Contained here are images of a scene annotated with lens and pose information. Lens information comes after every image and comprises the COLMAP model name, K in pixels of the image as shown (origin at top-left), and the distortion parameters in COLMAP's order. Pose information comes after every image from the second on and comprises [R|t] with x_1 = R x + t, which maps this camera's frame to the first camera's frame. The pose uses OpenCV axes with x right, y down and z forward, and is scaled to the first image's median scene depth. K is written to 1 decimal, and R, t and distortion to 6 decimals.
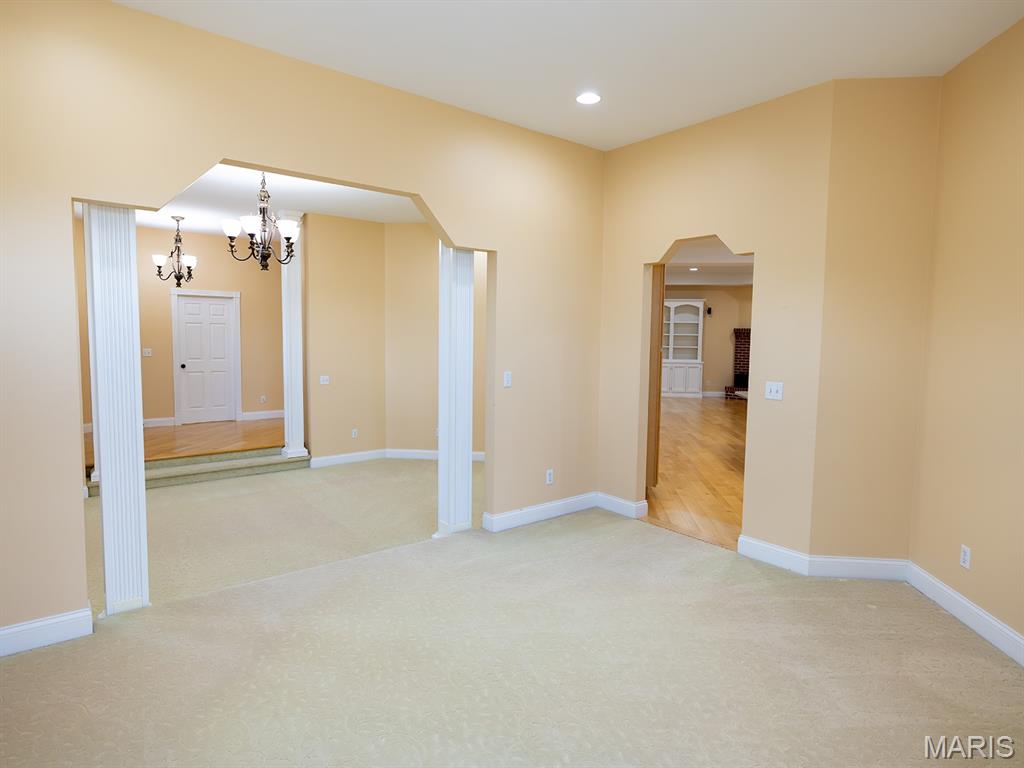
lens RADIAL K [[580.5, 0, 514.0], [0, 580.5, 378.3], [0, 0, 1]] dist [-0.001827, -0.000823]
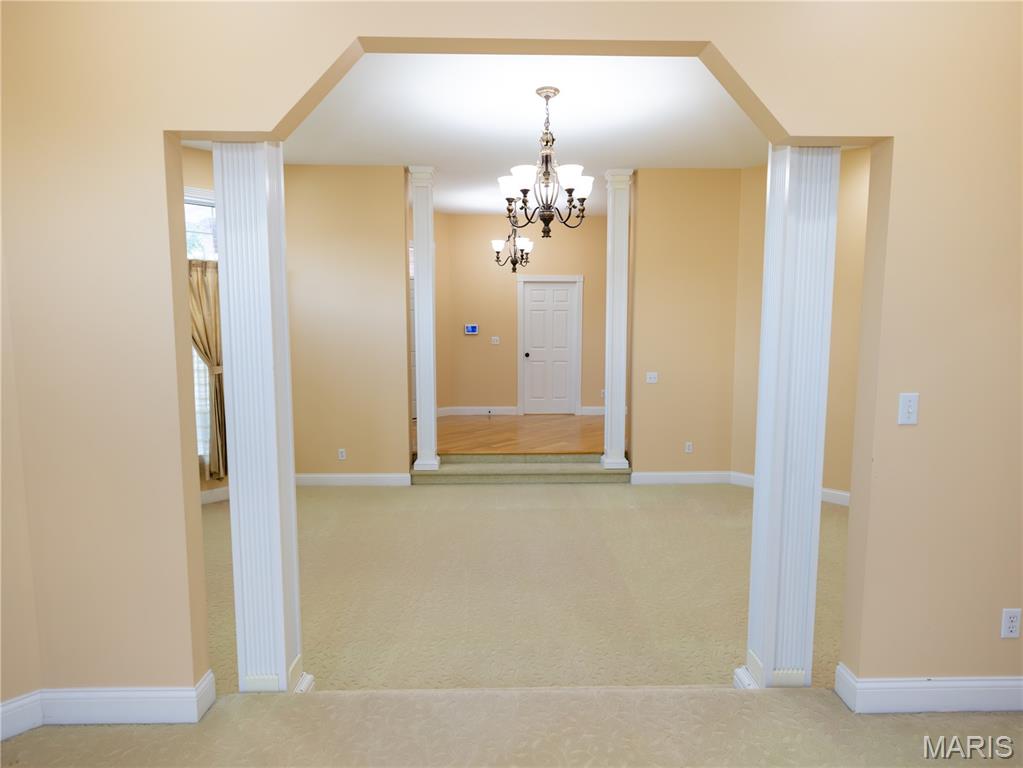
lens RADIAL K [[591.3, 0, 511.9], [0, 591.3, 377.8], [0, 0, 1]] dist [0.000533, -0.001049]
pose [[0.796331, 0.047790, -0.602971, 0.012353], [-0.036303, 0.998853, 0.031223, -0.015539], [0.603771, -0.002974, 0.797152, 0.238692]]
